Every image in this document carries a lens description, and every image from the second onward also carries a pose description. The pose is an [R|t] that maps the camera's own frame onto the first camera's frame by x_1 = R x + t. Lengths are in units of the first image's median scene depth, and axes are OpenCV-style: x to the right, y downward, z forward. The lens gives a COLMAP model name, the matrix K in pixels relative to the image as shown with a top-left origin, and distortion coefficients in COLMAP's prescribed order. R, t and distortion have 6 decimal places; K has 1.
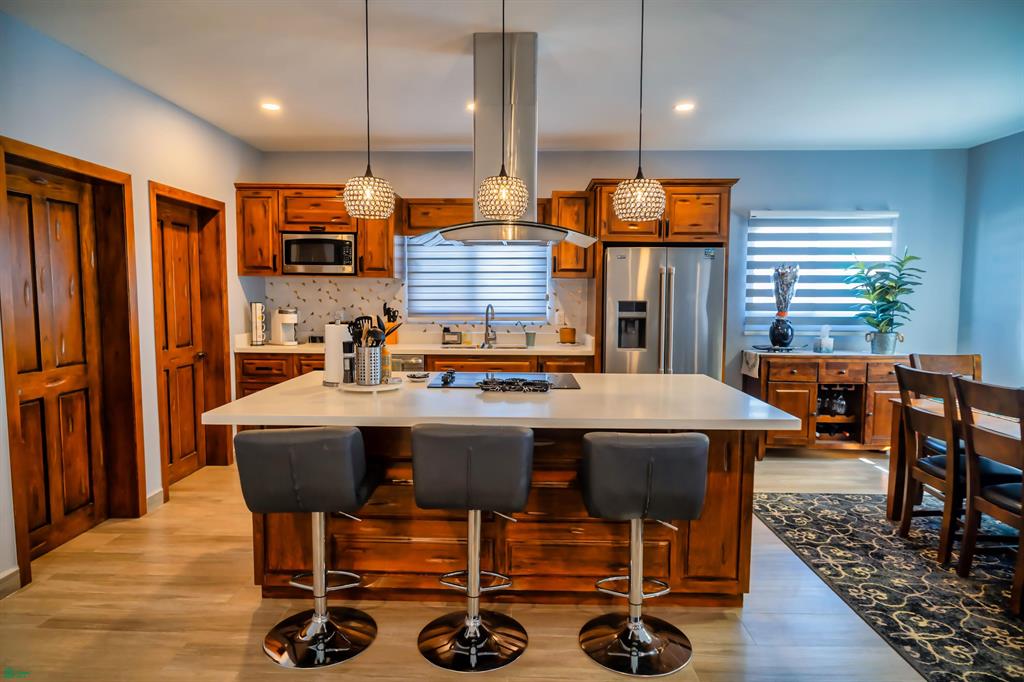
lens RADIAL K [[604.6, 0, 512.0], [0, 604.6, 341.0], [0, 0, 1]] dist [0.004541, 0.000478]
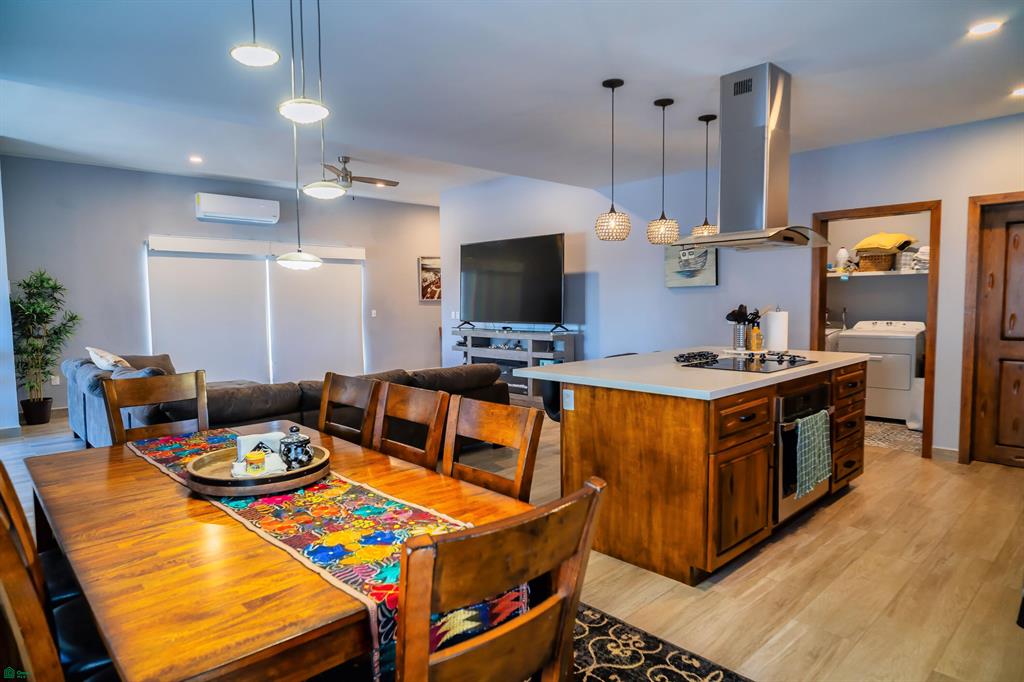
lens RADIAL K [[589.7, 0, 512.0], [0, 589.7, 341.0], [0, 0, 1]] dist [0.002963, 0.001066]
pose [[-0.703220, 0.055577, -0.708797, 0.978627], [-0.048595, 0.990851, 0.125906, -0.085502], [0.709310, 0.122984, -0.694085, 1.283138]]
